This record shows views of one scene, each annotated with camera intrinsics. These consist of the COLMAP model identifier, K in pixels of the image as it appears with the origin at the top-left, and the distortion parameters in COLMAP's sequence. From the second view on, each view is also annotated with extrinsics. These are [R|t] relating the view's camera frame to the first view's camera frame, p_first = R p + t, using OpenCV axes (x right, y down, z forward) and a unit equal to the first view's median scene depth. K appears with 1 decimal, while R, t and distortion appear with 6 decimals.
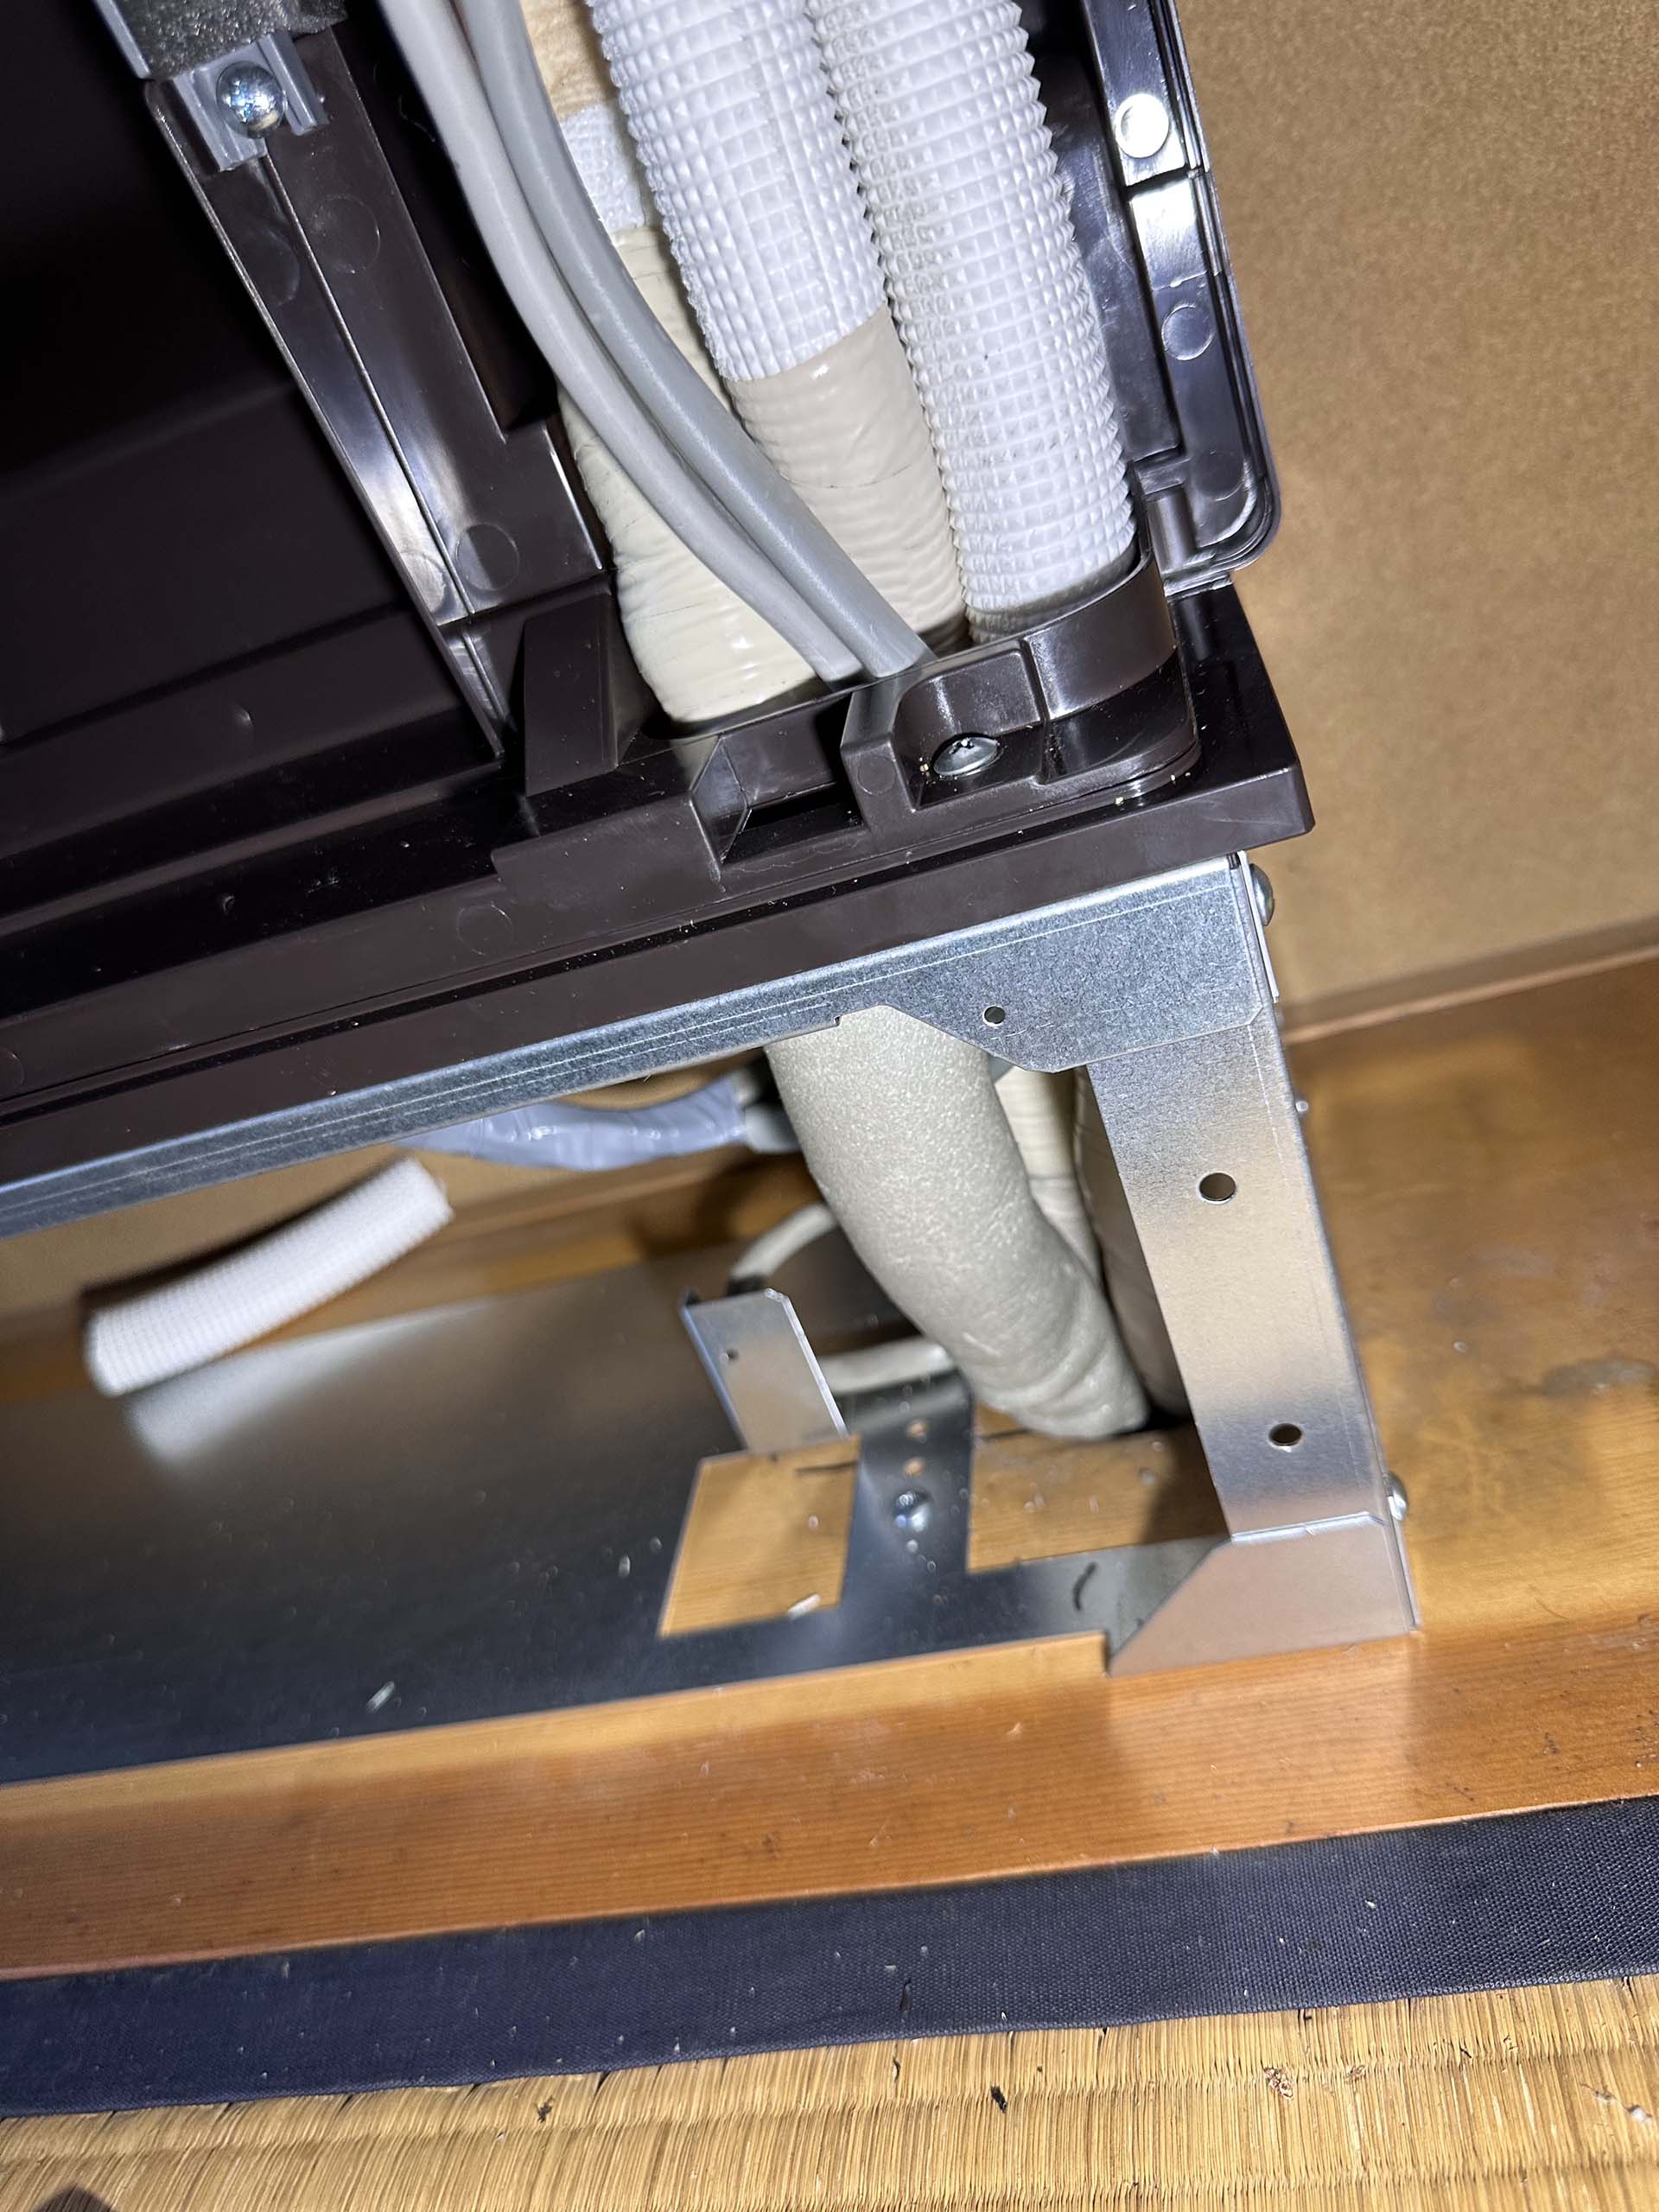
lens RADIAL K [[1574.0, 0, 898.0], [0, 1574.0, 1112.1], [0, 0, 1]] dist [-0.002188, -0.004396]
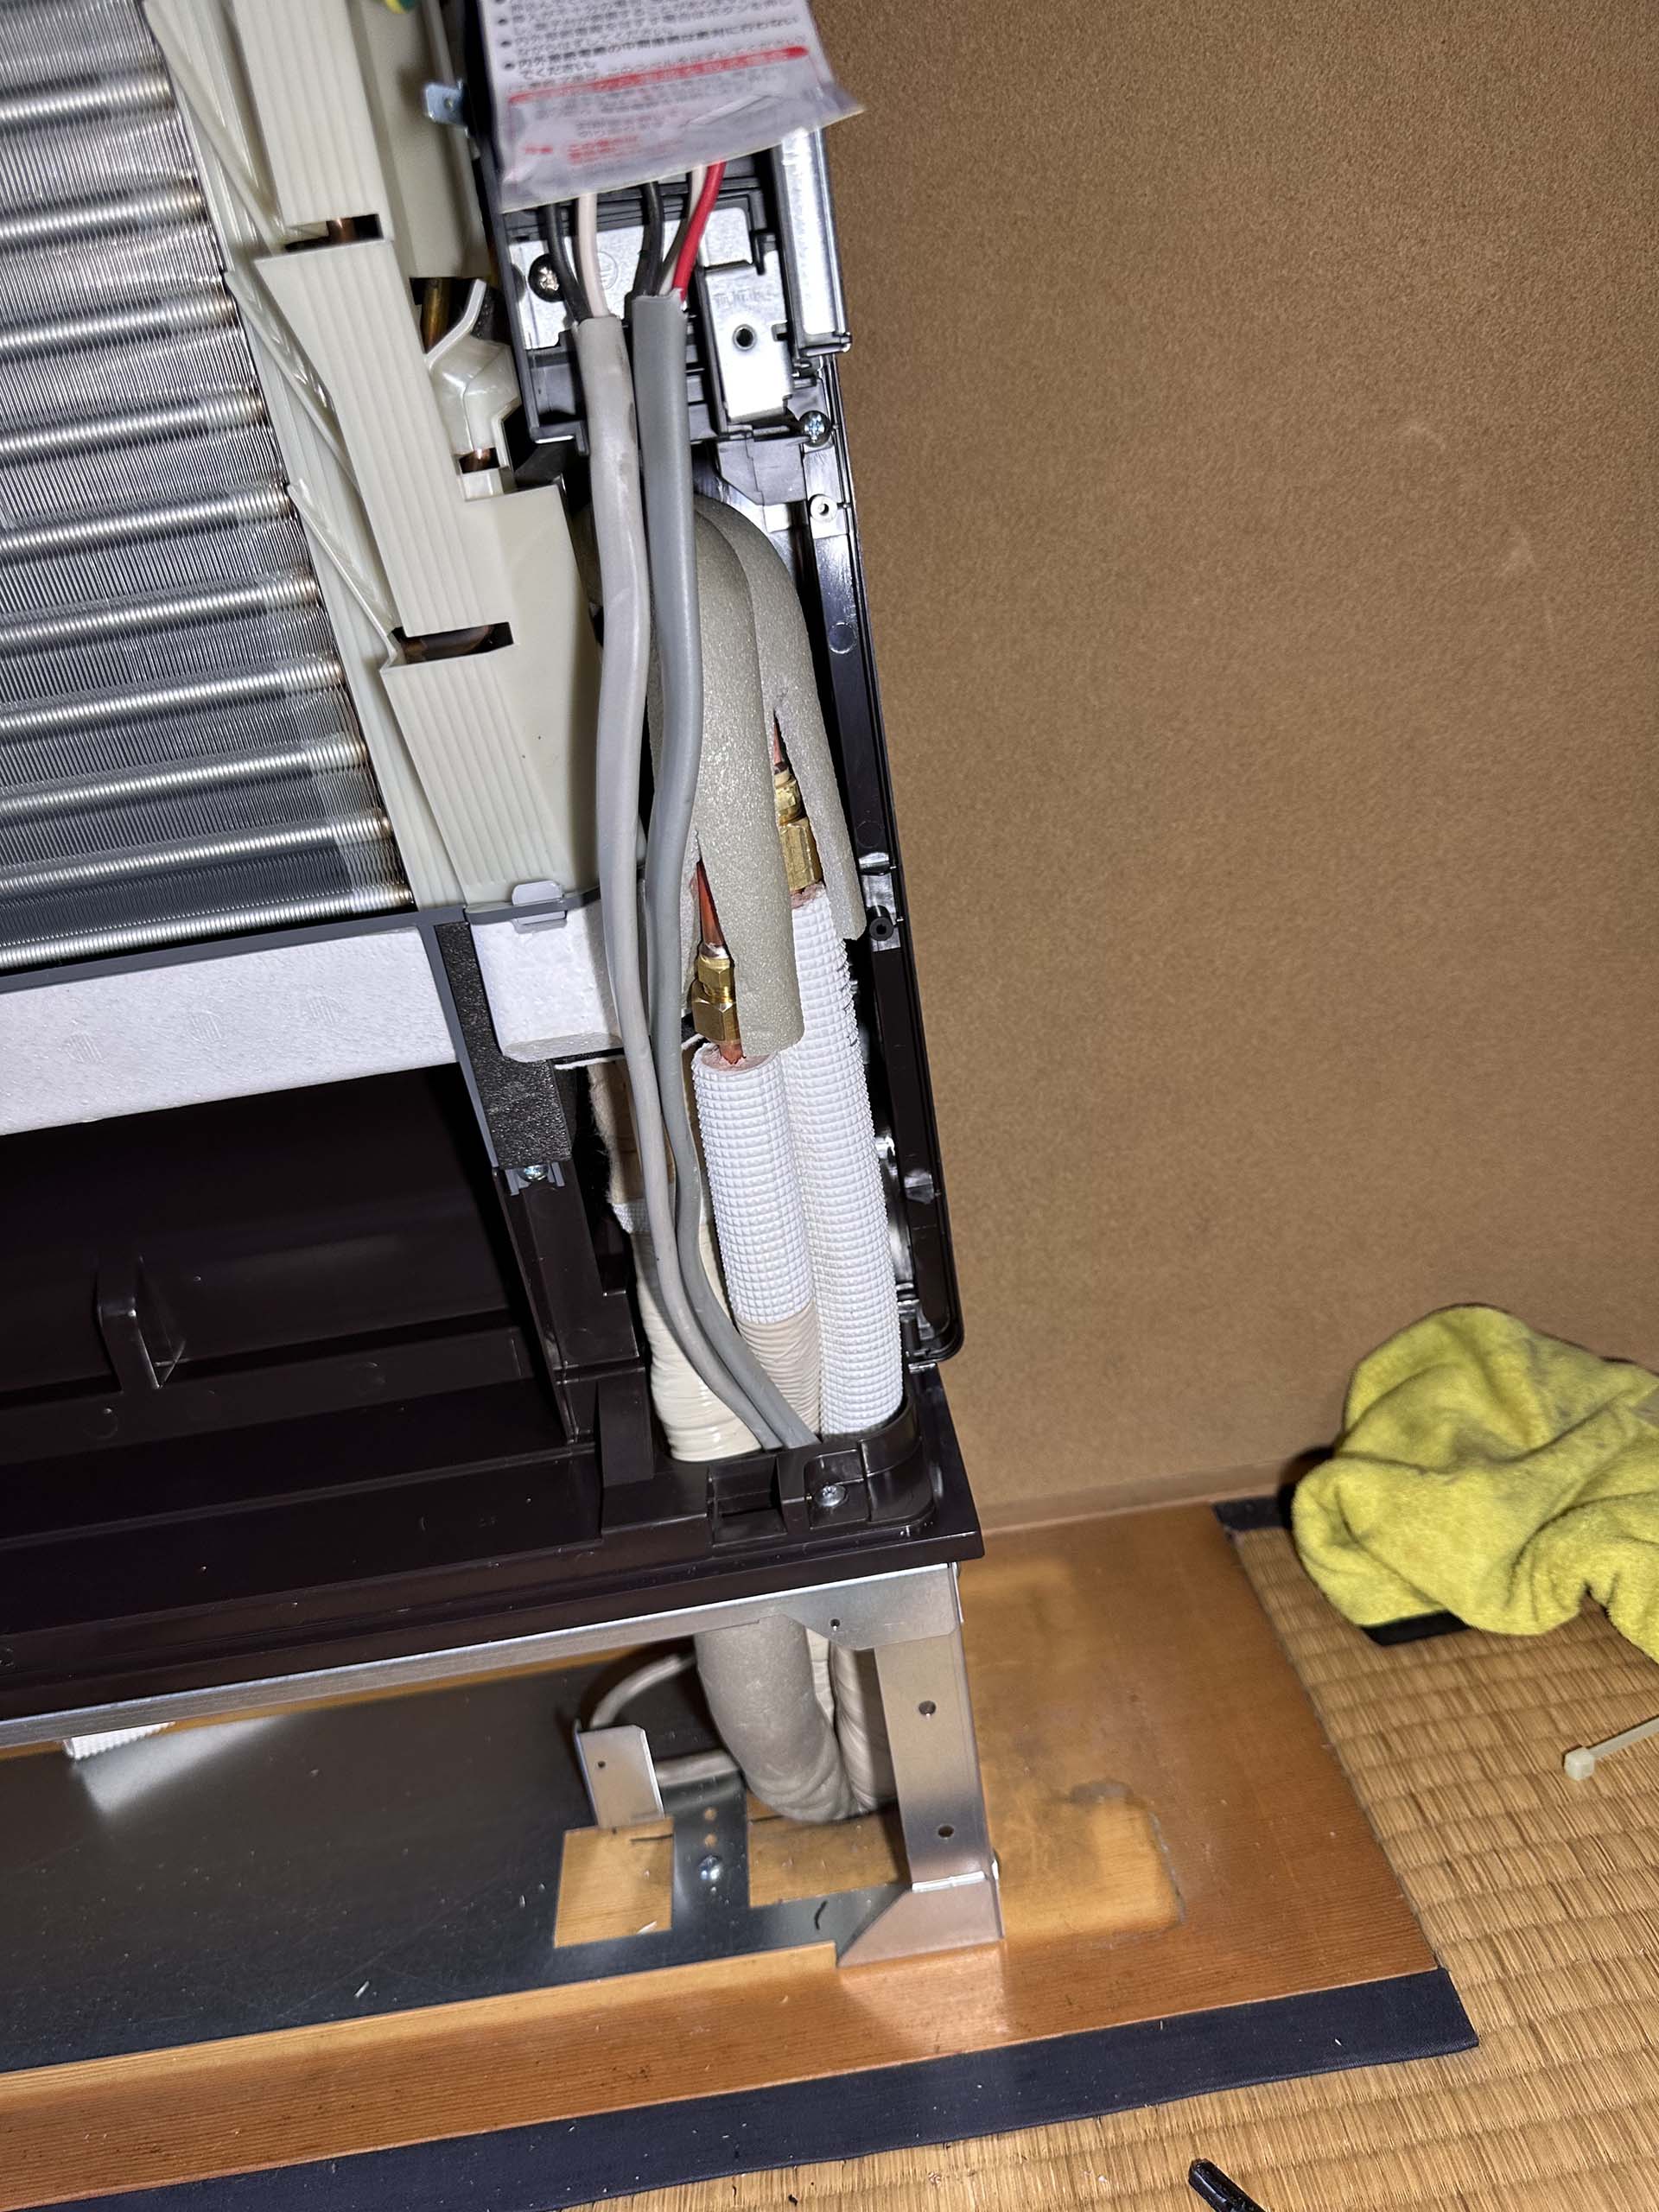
lens RADIAL K [[1585.4, 0, 821.0], [0, 1585.4, 1115.9], [0, 0, 1]] dist [-0.004315, -0.002826]
pose [[0.970128, 0.108535, 0.216961, -0.341530], [-0.068196, 0.980284, -0.185454, -0.230878], [-0.232812, 0.165119, 0.958402, -0.792589]]
